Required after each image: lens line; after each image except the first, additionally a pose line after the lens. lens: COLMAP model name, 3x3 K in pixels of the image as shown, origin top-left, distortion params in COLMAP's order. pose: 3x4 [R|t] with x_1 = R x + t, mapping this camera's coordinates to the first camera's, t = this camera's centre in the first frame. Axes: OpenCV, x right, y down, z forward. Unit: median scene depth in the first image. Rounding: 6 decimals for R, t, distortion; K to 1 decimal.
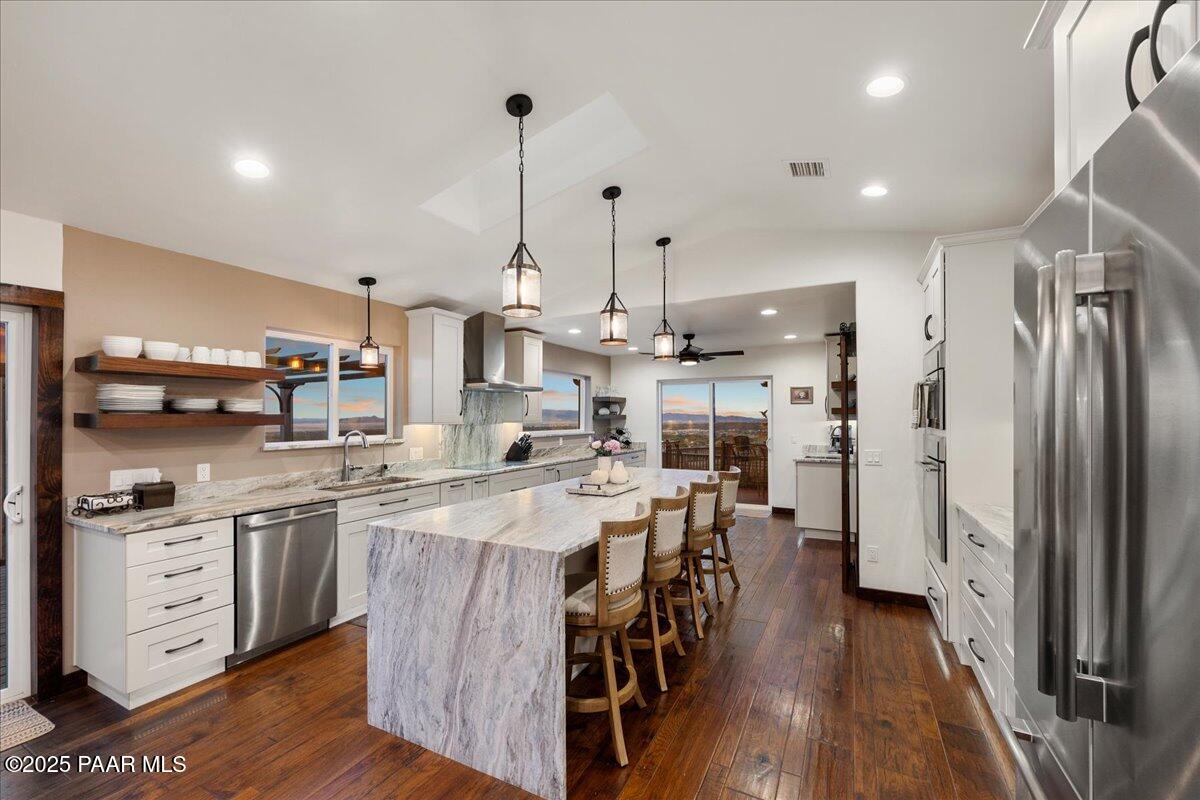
lens RADIAL K [[482.9, 0, 598.4], [0, 482.9, 413.0], [0, 0, 1]] dist [-0.000945, -0.000102]
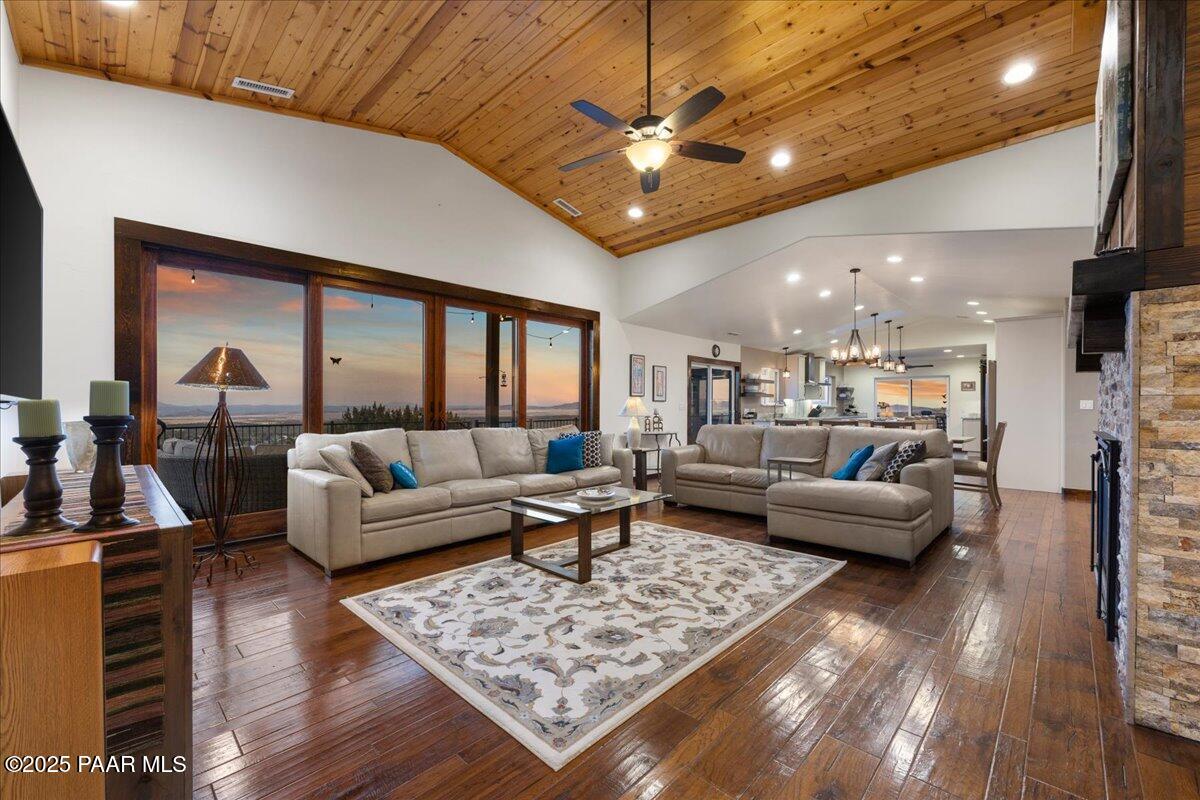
lens RADIAL K [[491.2, 0, 594.5], [0, 491.2, 397.7], [0, 0, 1]] dist [-0.001982, 0.000878]
pose [[0.960337, -0.000148, -0.278841, -0.836659], [-0.003984, 0.999891, -0.014250, 0.079580], [0.278813, 0.014796, 0.960231, -2.376641]]
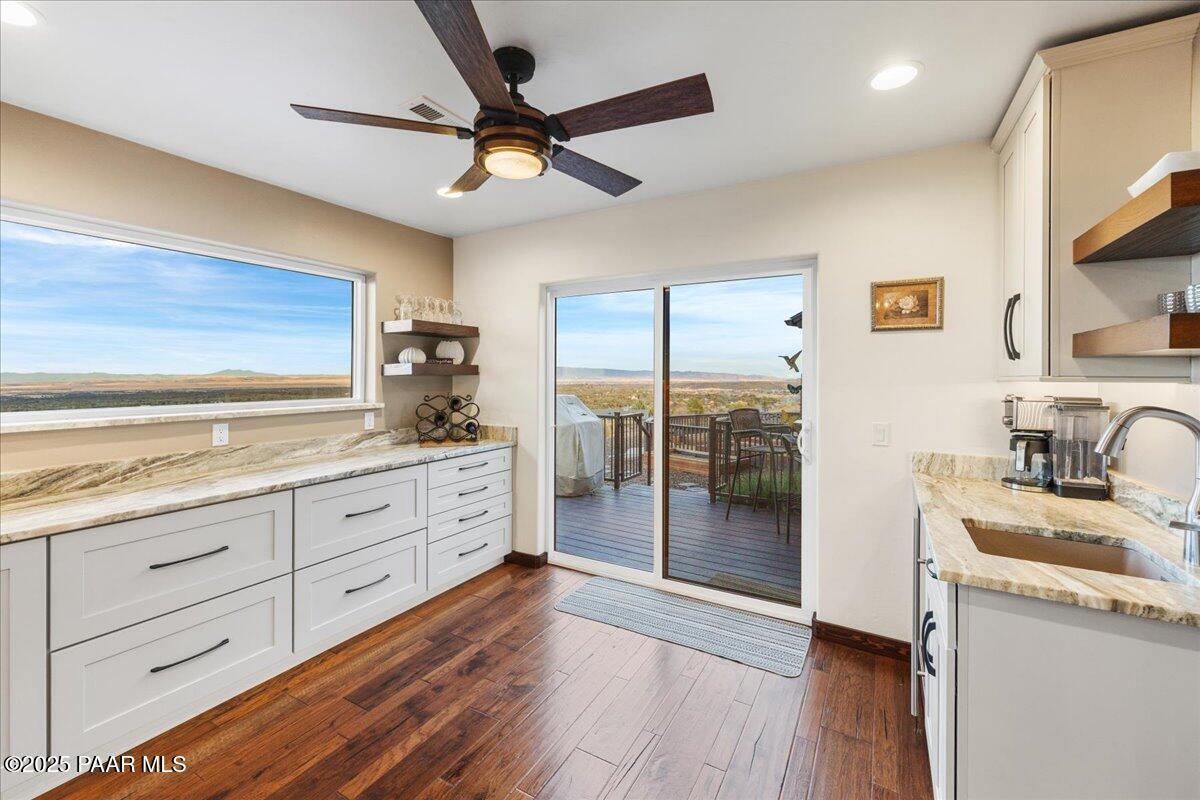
lens RADIAL K [[501.2, 0, 595.4], [0, 501.2, 377.9], [0, 0, 1]] dist [0.000397, 0.000050]
pose [[0.999258, 0.004957, -0.038198, 0.427406], [-0.004337, 0.999858, 0.016301, 0.019240], [0.038273, -0.016123, 0.999137, 1.261217]]
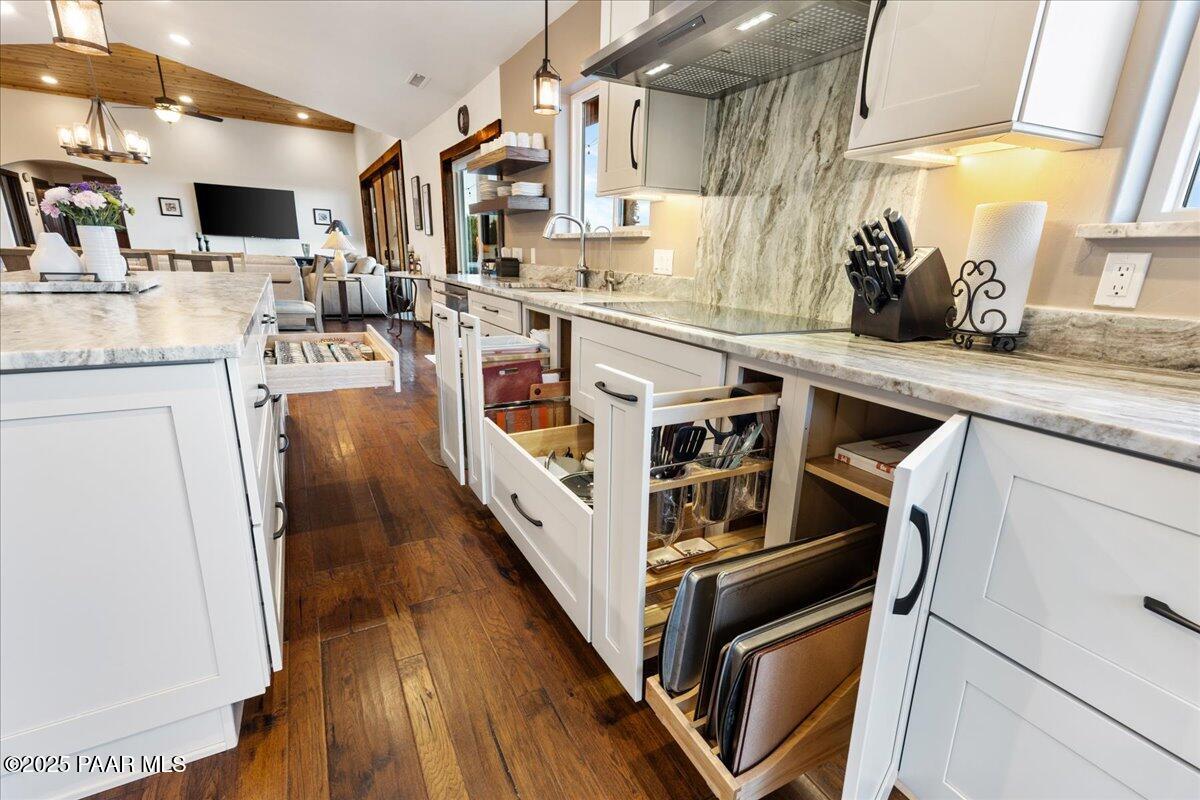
lens RADIAL K [[549.0, 0, 583.3], [0, 549.0, 400.4], [0, 0, 1]] dist [0.056831, -0.000507]
pose [[-0.568900, 0.208937, -0.795423, 0.220485], [-0.016822, 0.964031, 0.265257, 0.095050], [0.822234, 0.164285, -0.544923, 1.676084]]
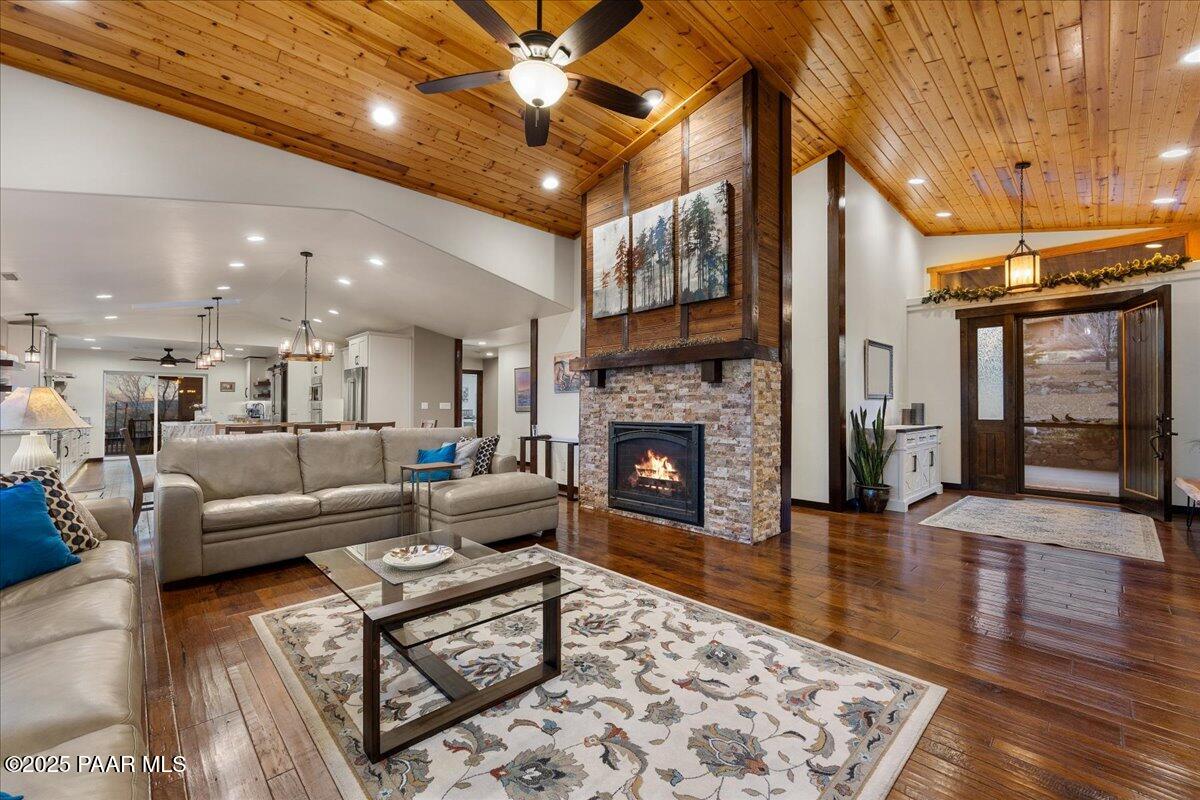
lens RADIAL K [[491.2, 0, 601.2], [0, 491.2, 391.3], [0, 0, 1]] dist [-0.001982, 0.000878]
pose [[0.308841, 0.037945, 0.950356, -1.697719], [-0.004881, 0.999254, -0.038311, 0.088390], [-0.951101, 0.007194, 0.308796, -1.732244]]
